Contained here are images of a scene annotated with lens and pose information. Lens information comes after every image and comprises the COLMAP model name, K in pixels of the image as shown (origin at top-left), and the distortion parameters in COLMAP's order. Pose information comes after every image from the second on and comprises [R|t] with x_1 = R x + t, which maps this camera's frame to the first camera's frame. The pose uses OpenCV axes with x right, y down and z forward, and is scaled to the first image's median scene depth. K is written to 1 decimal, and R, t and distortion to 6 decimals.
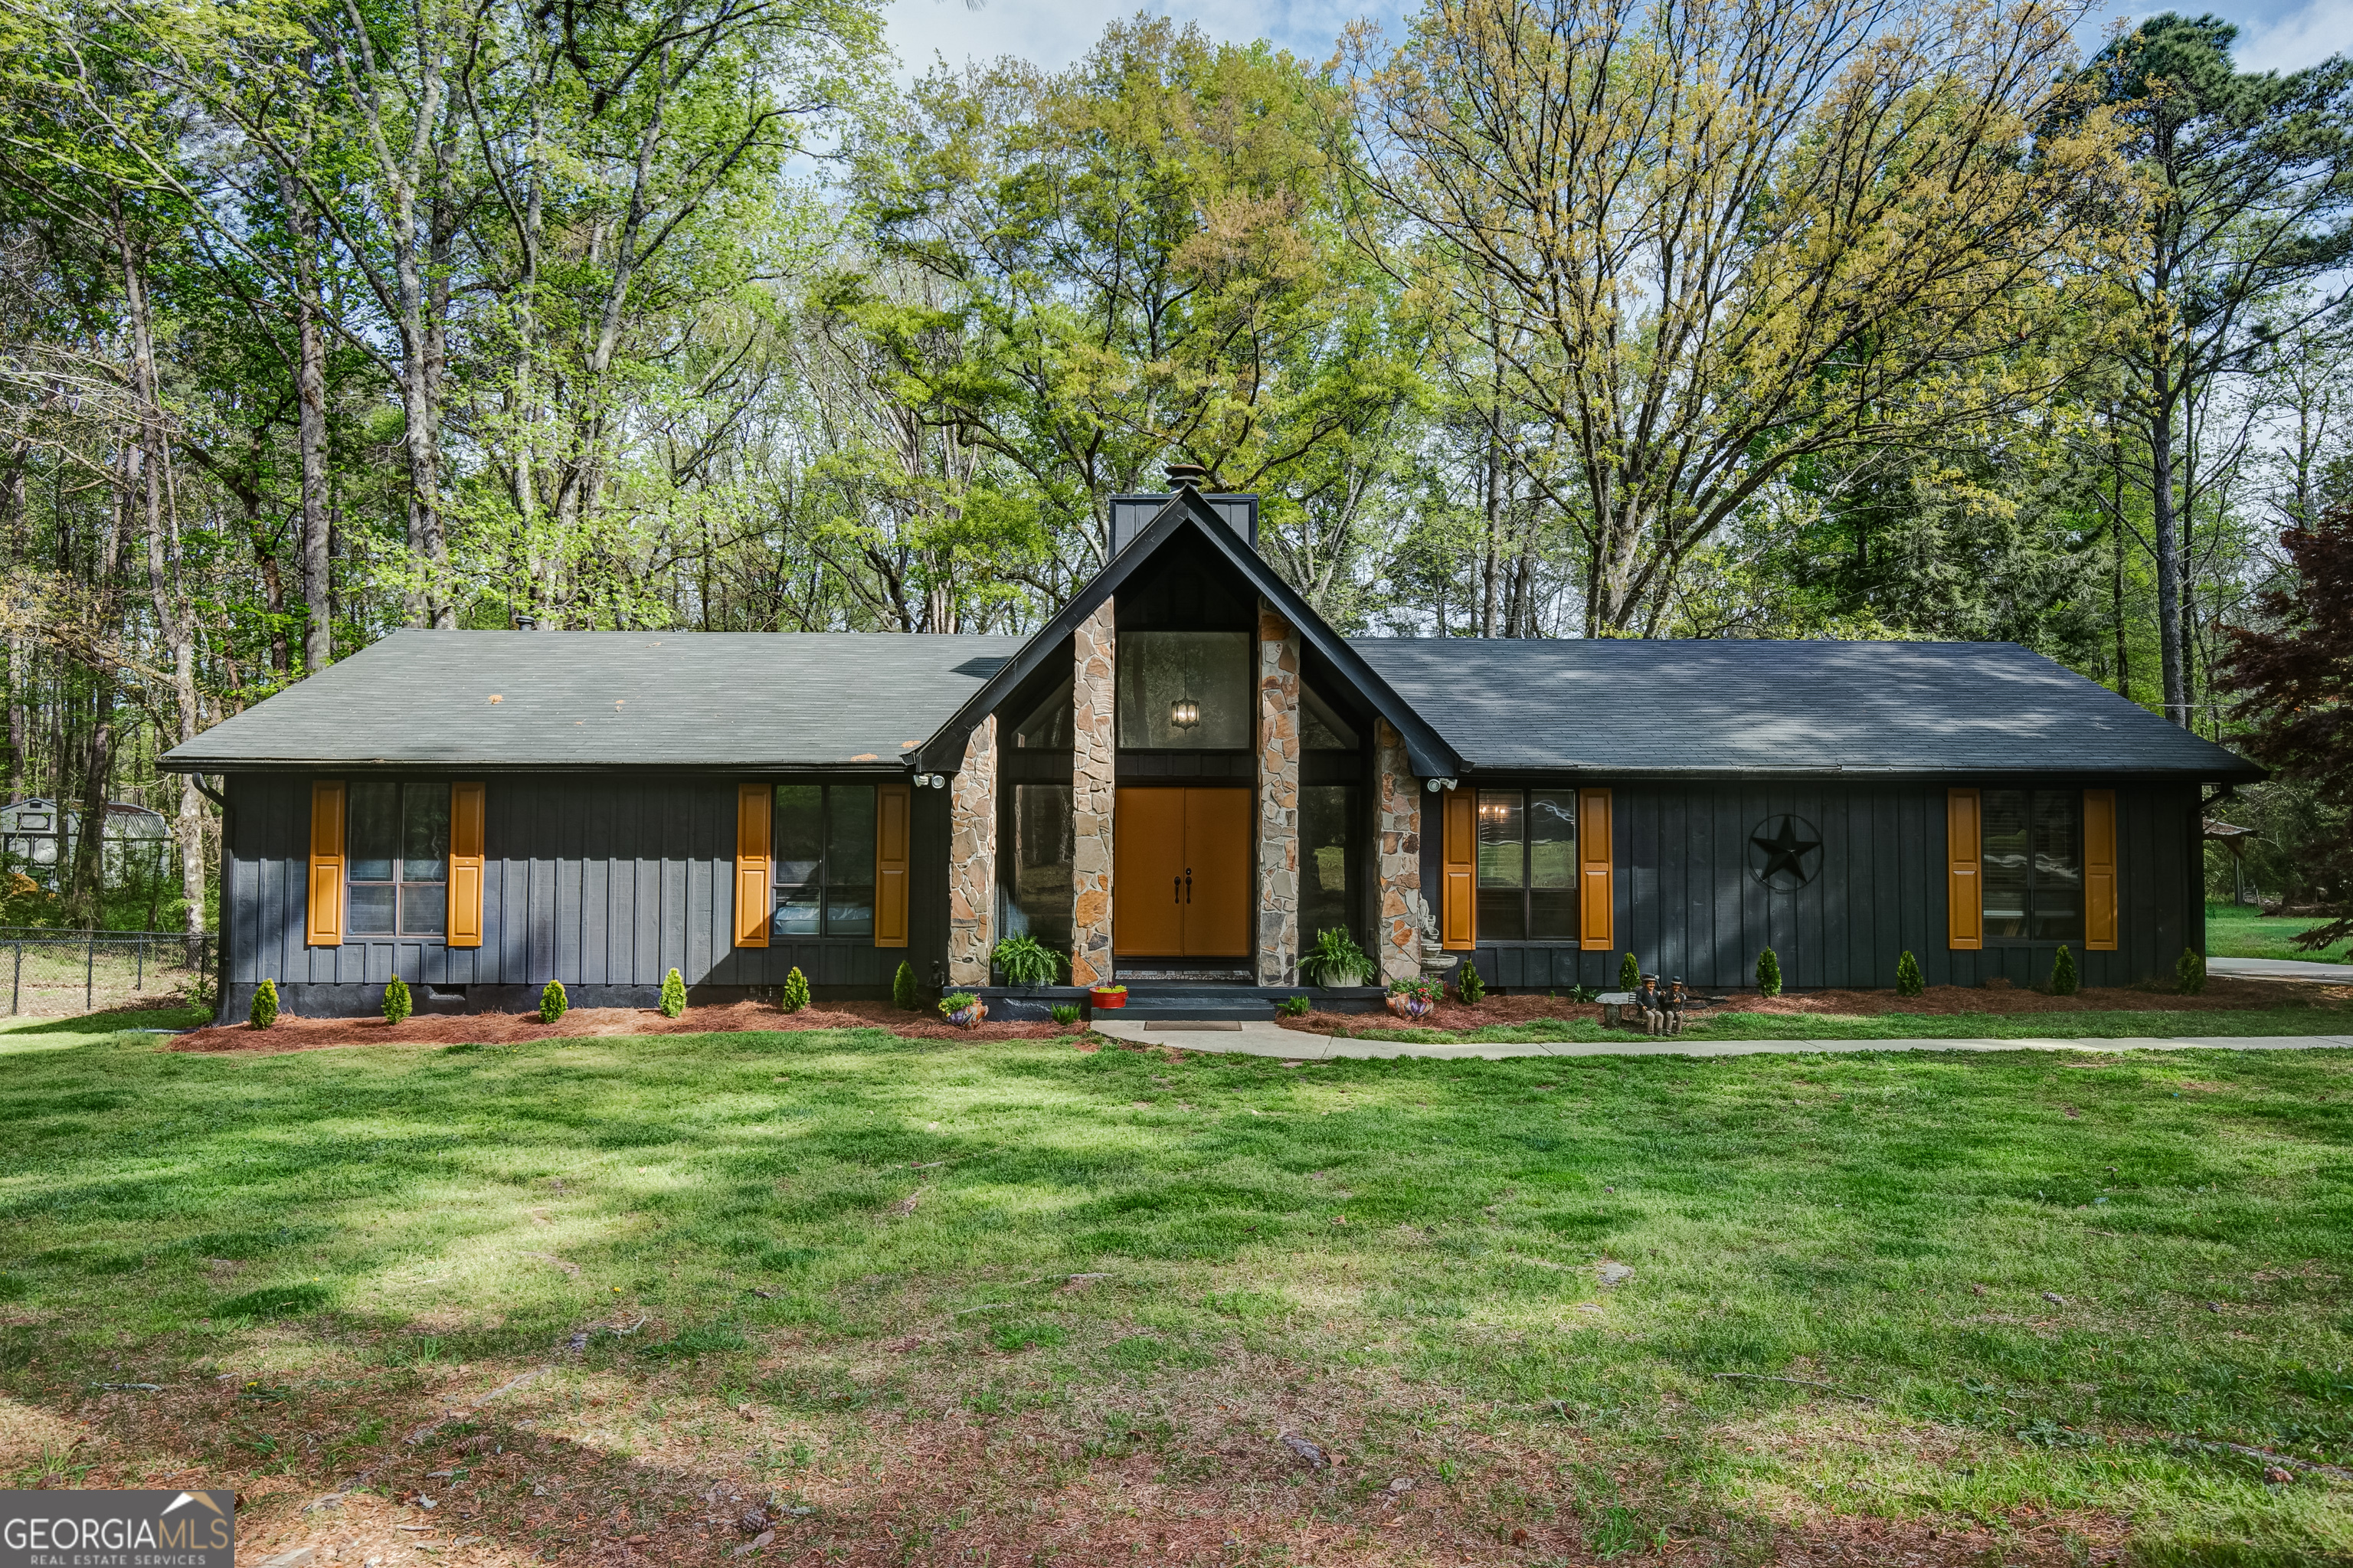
lens RADIAL K [[1440.4, 0, 1202.6], [0, 1440.4, 799.9], [0, 0, 1]] dist [-0.004555, -0.001427]
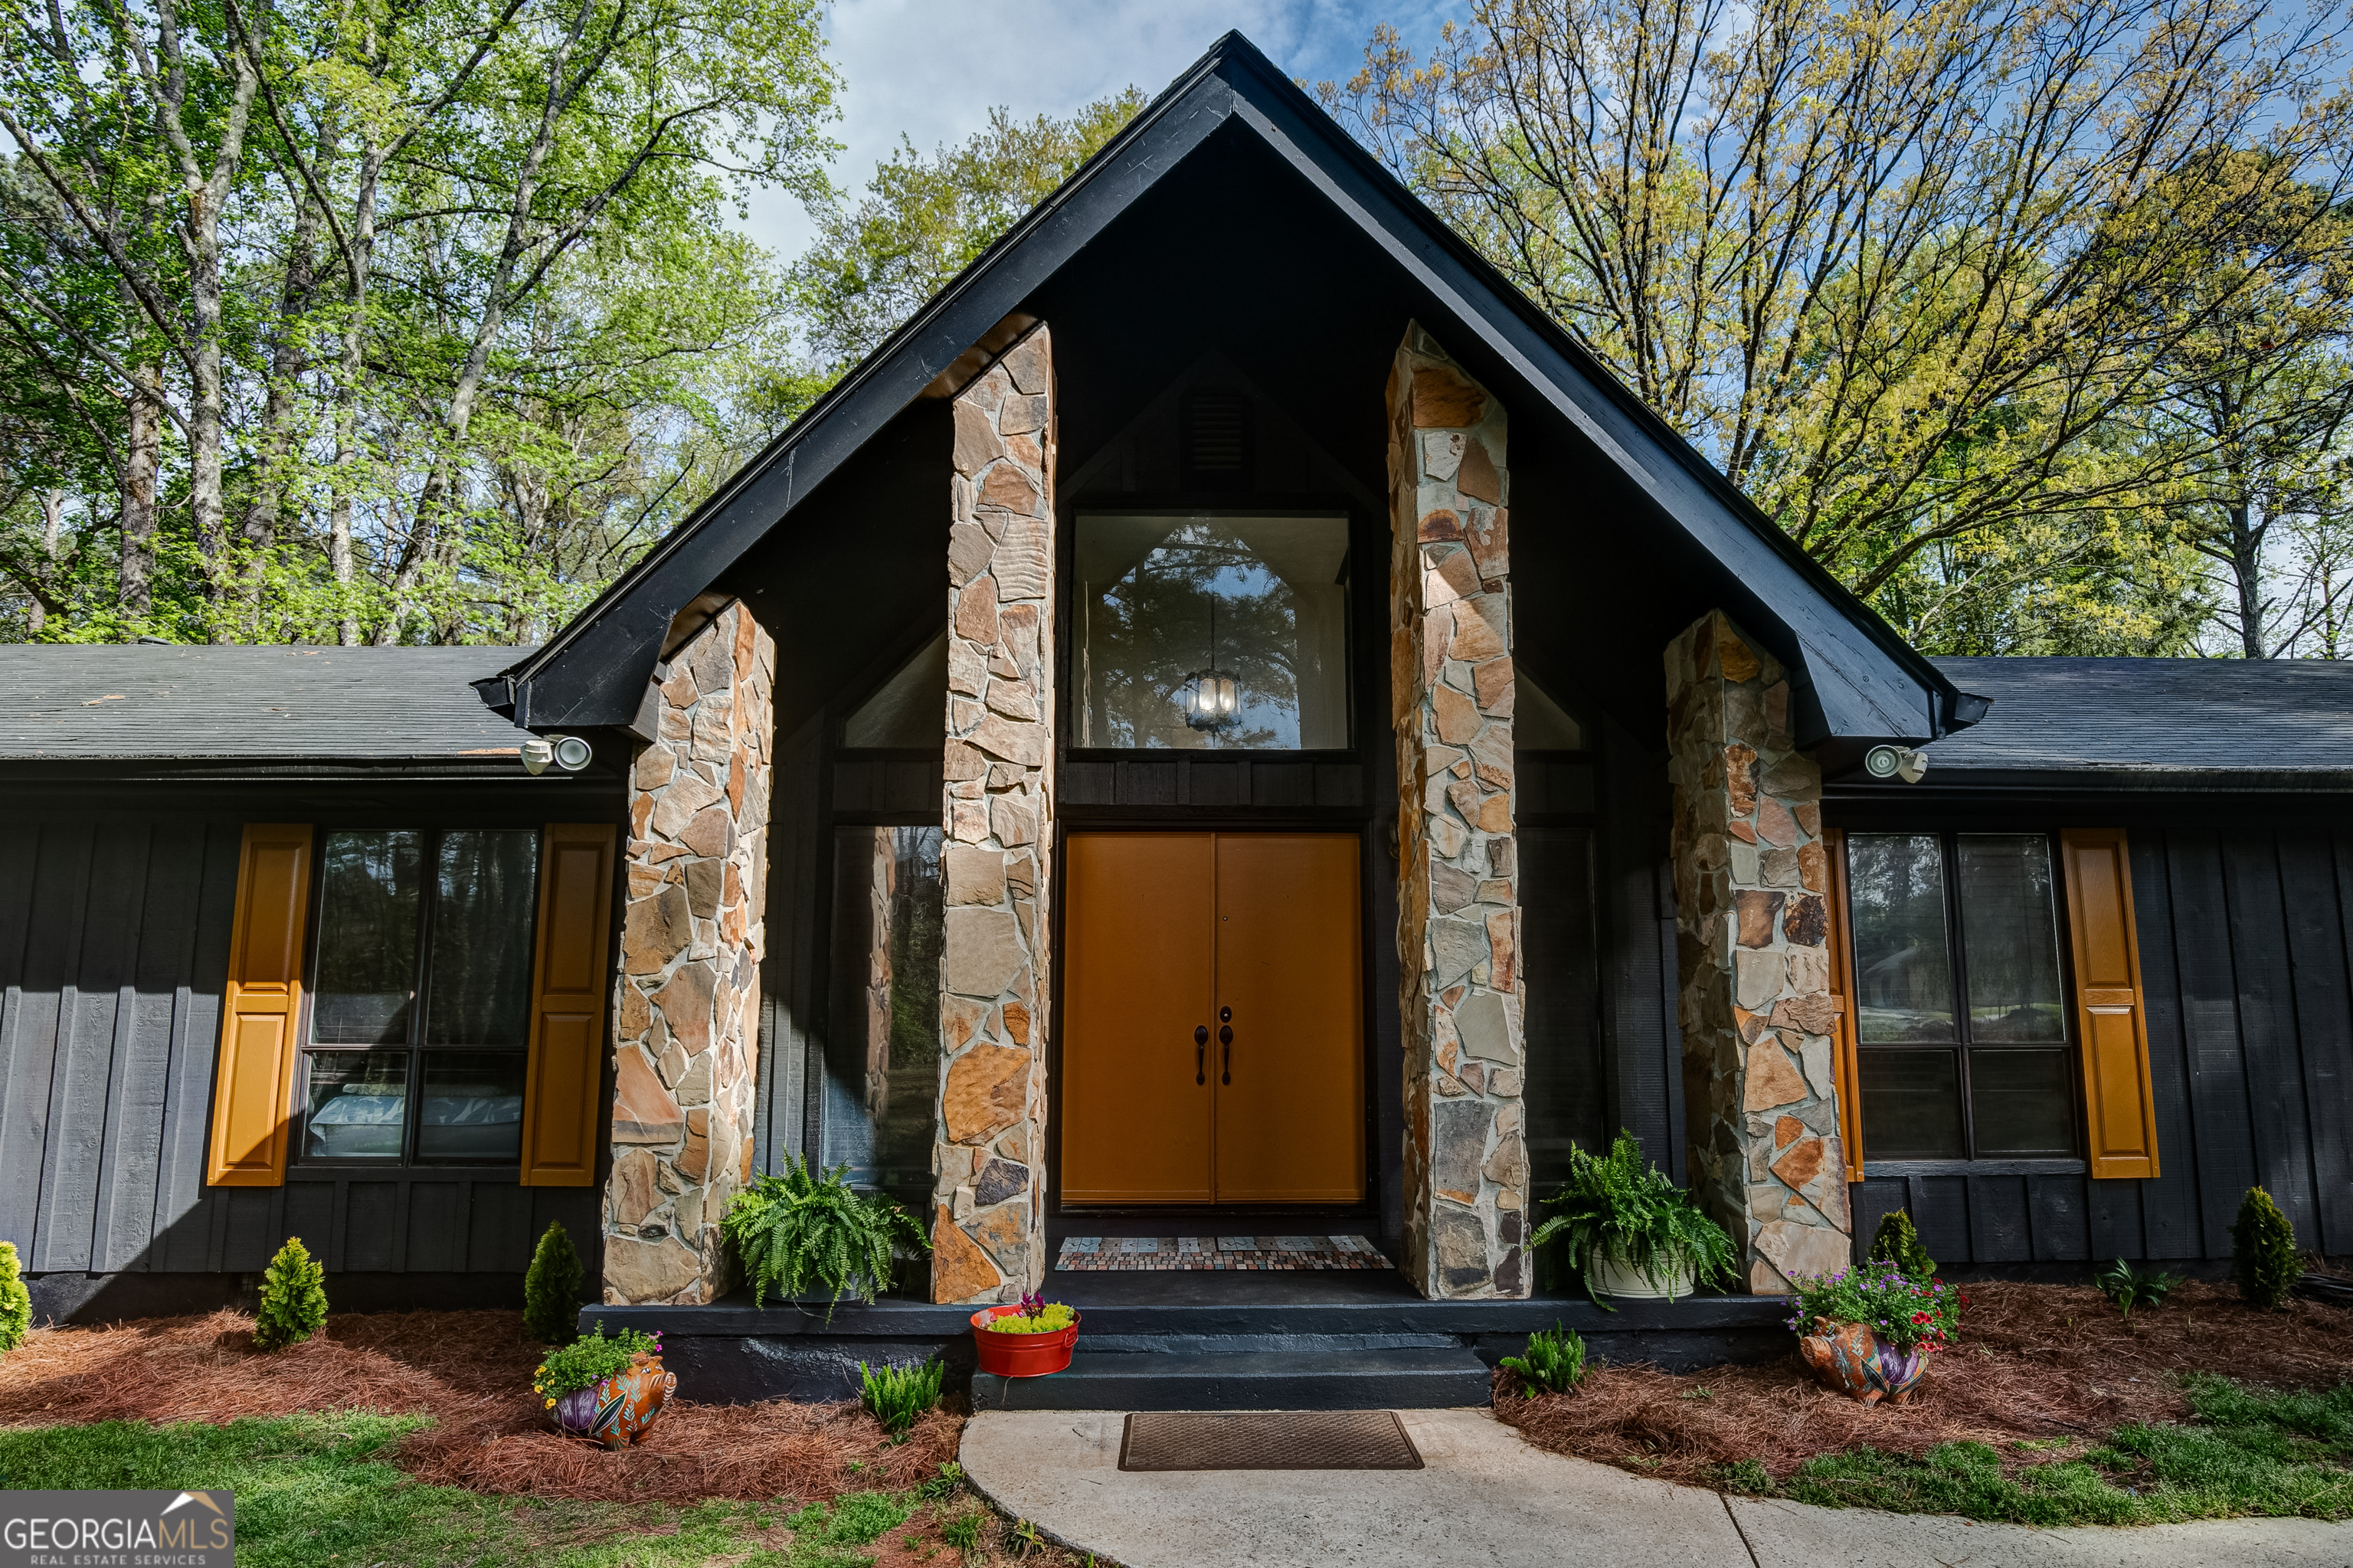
lens RADIAL K [[1249.4, 0, 1208.1], [0, 1249.4, 894.9], [0, 0, 1]] dist [-0.024979, 0.000037]
pose [[0.999864, -0.003538, 0.016135, -0.022179], [0.005073, 0.995359, -0.096094, 0.051846], [-0.015720, 0.096163, 0.995242, 0.624710]]
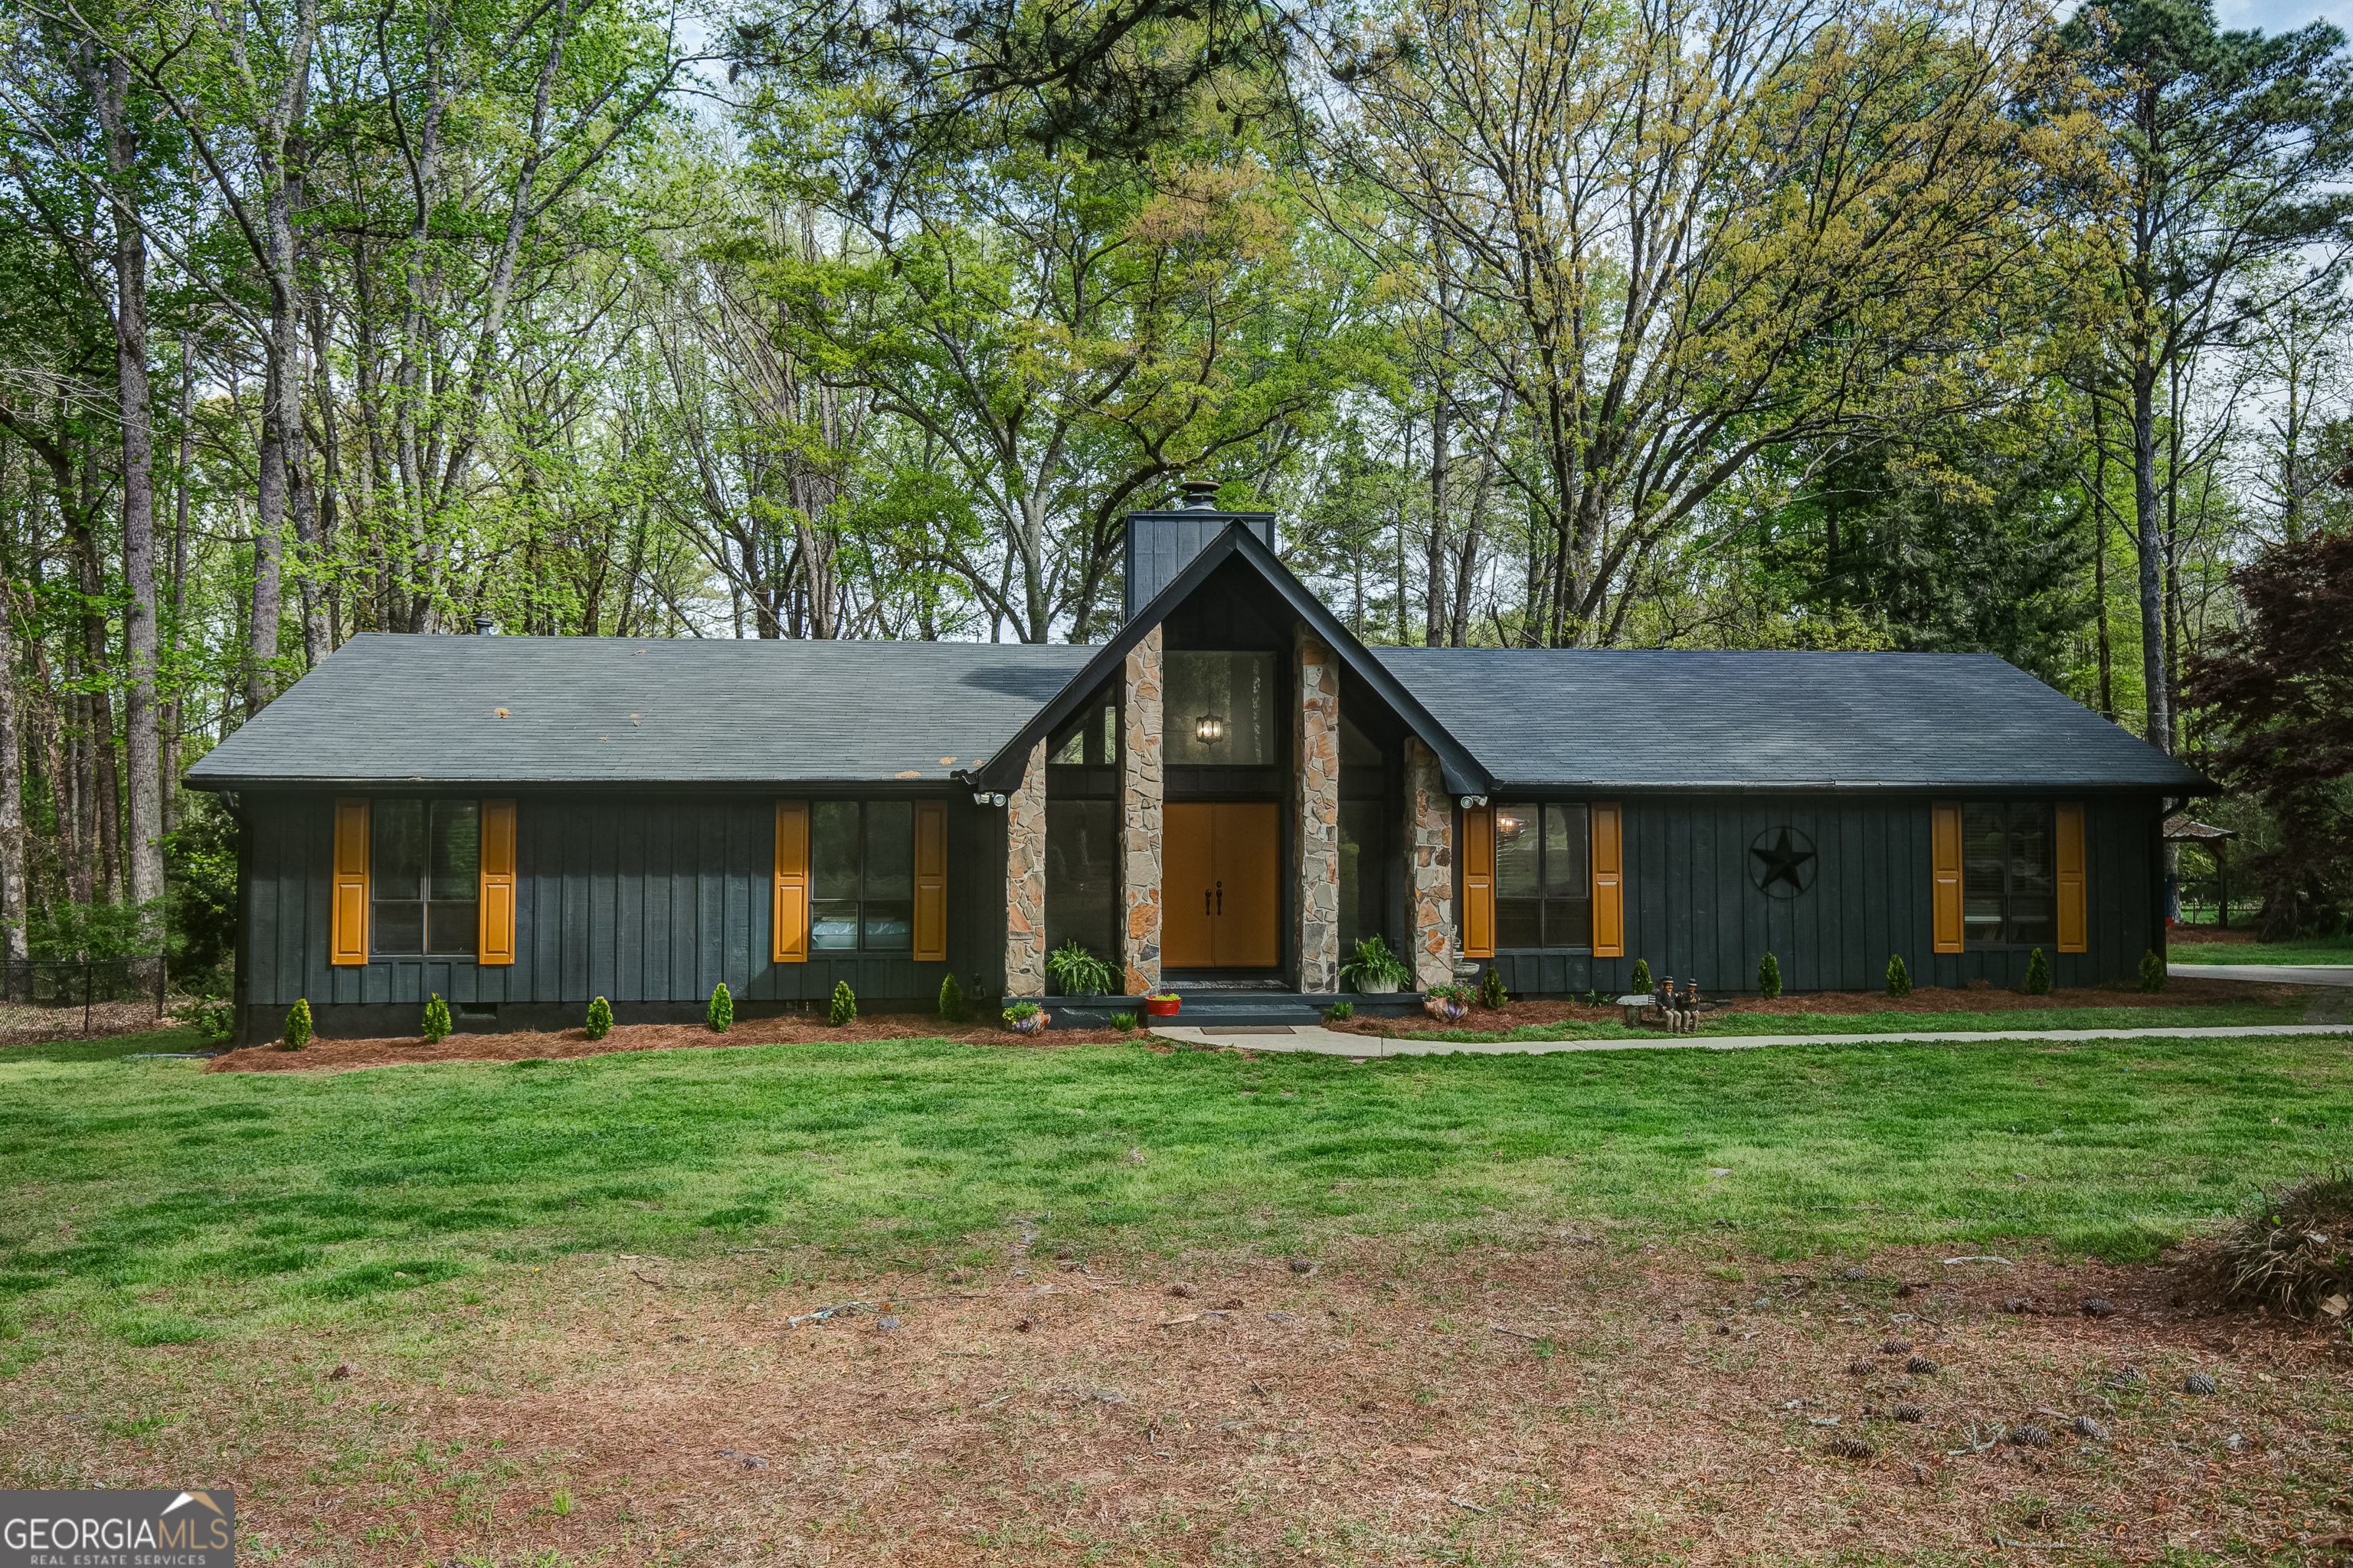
lens RADIAL K [[1753.9, 0, 1184.4], [0, 1753.9, 782.2], [0, 0, 1]] dist [0.013765, 0.007115]
pose [[0.996562, -0.001750, 0.082834, -0.142961], [0.002185, 0.999984, -0.005167, -0.017226], [-0.082823, 0.005330, 0.996550, -0.254583]]
